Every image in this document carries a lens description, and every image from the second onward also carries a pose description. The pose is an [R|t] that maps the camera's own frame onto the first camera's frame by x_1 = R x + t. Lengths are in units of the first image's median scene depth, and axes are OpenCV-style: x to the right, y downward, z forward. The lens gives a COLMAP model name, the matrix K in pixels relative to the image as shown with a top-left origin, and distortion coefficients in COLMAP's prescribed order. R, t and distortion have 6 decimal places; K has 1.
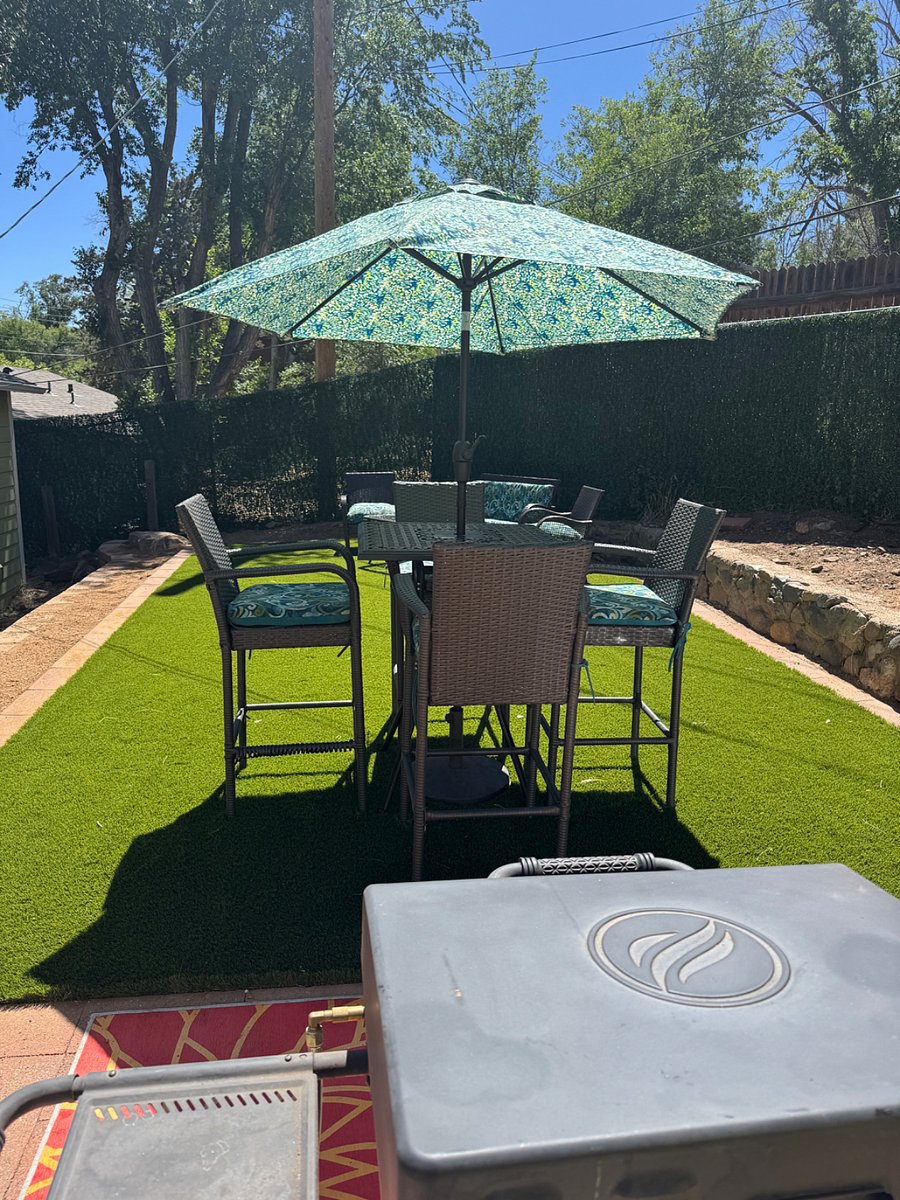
lens RADIAL K [[828.6, 0, 452.4], [0, 828.6, 601.0], [0, 0, 1]] dist [0.041856, -0.077025]
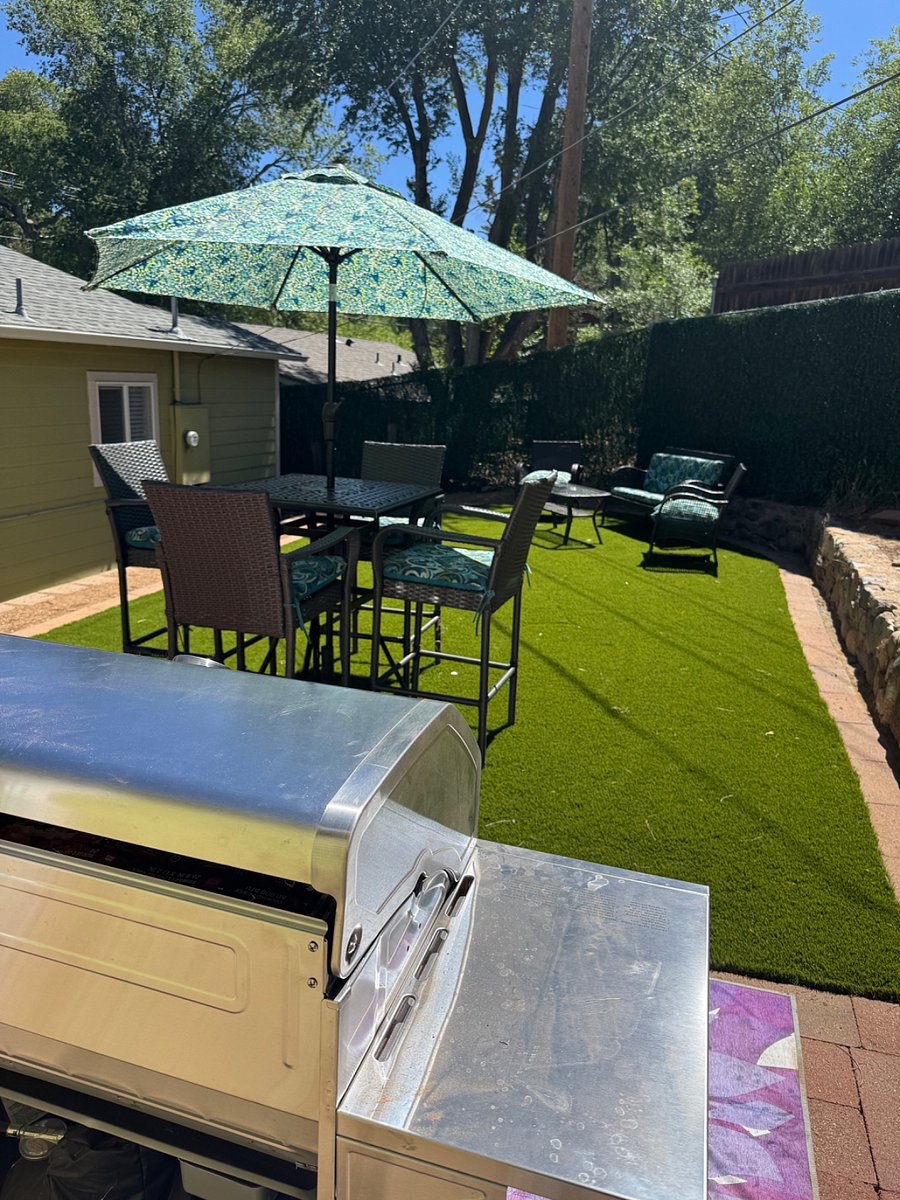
lens RADIAL K [[828.6, 0, 440.7], [0, 828.6, 601.5], [0, 0, 1]] dist [0.041856, -0.077025]
pose [[0.898660, 0.124995, -0.420460, 0.407896], [-0.110331, 0.992134, 0.059130, -0.007996], [0.424543, -0.006748, 0.905382, 0.035056]]
